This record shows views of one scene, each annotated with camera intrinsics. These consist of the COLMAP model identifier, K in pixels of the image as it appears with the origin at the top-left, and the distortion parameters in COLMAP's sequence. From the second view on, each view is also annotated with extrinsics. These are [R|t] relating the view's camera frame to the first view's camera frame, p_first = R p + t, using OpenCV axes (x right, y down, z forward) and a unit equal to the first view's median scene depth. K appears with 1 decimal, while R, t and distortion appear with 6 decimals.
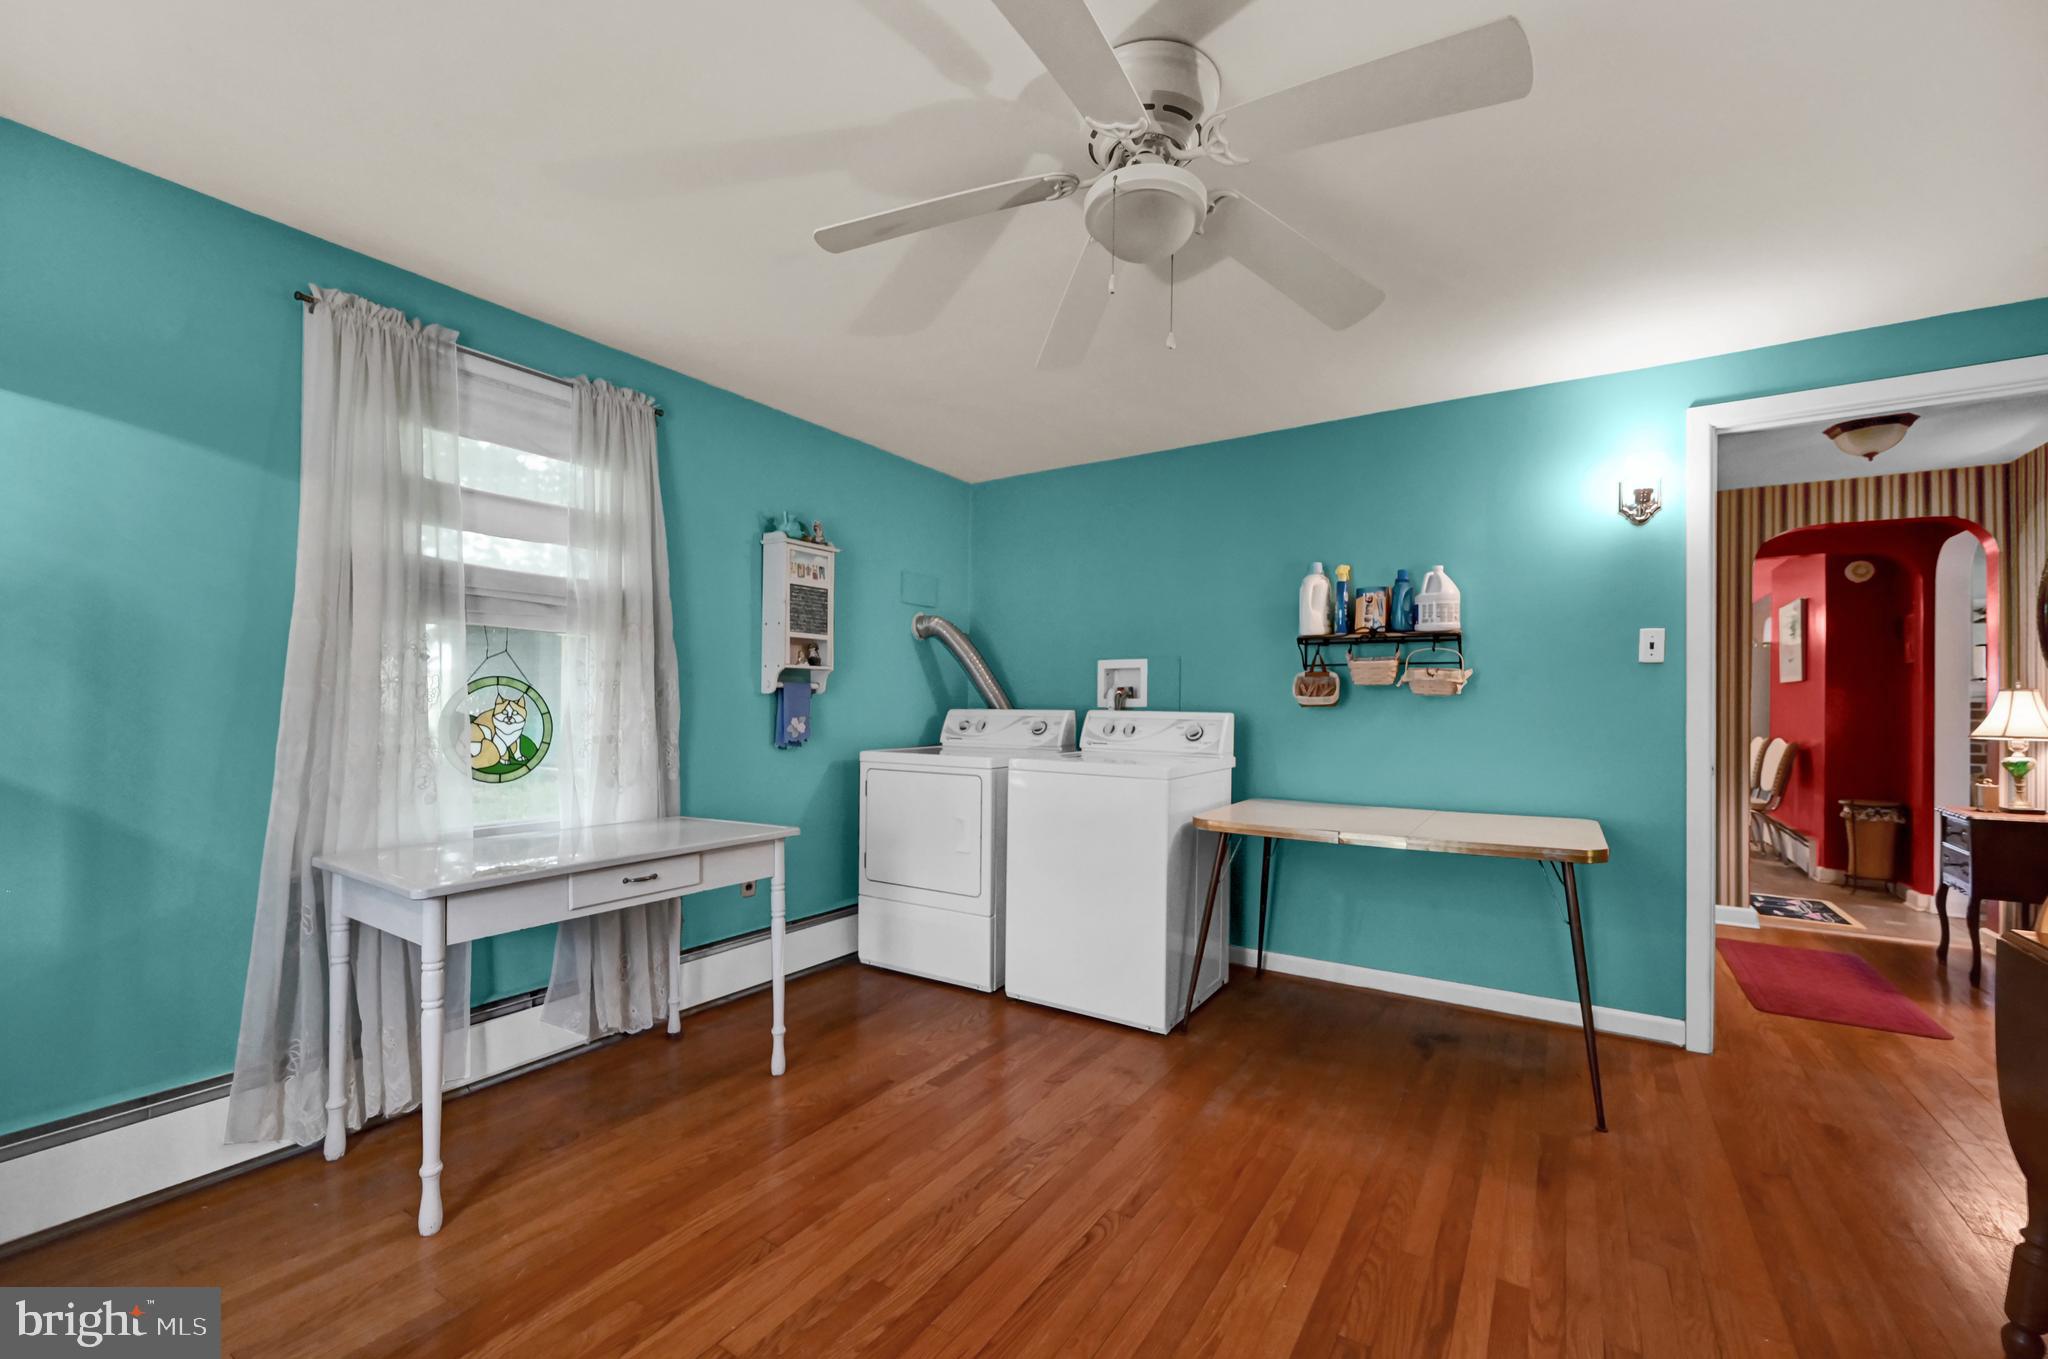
lens RADIAL K [[827.9, 0, 1030.4], [0, 827.9, 680.4], [0, 0, 1]] dist [0.001489, -0.000221]
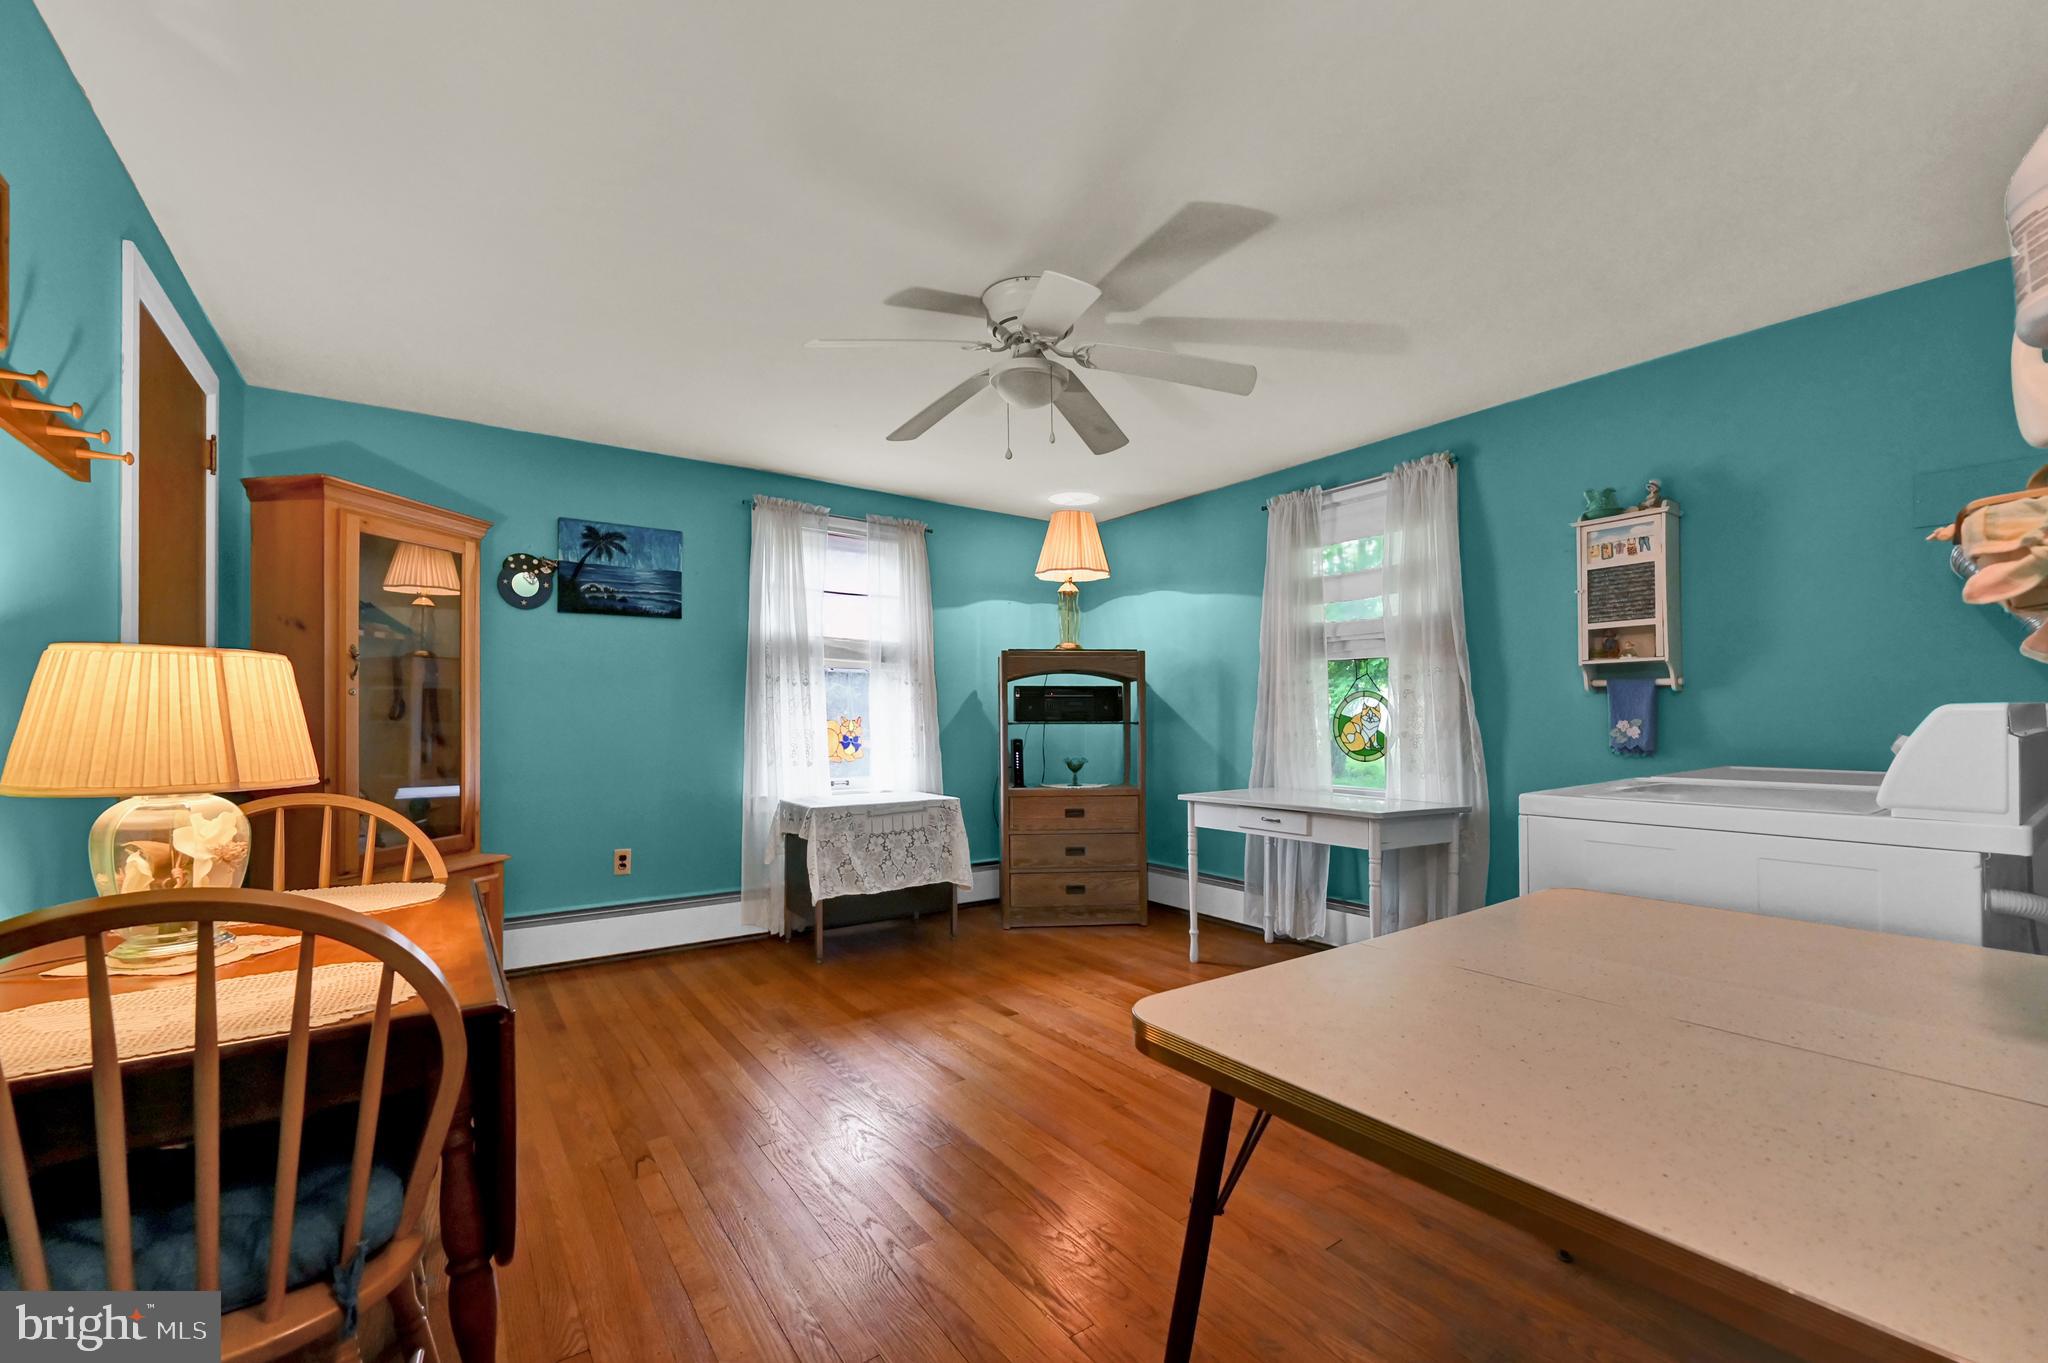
lens RADIAL K [[827.9, 0, 1030.4], [0, 827.9, 682.4], [0, 0, 1]] dist [0.001489, -0.000221]
pose [[-0.359959, -0.044333, -0.931914, 0.971555], [0.029913, 0.997808, -0.059022, 0.050023], [0.932488, -0.049122, -0.357844, 0.966463]]
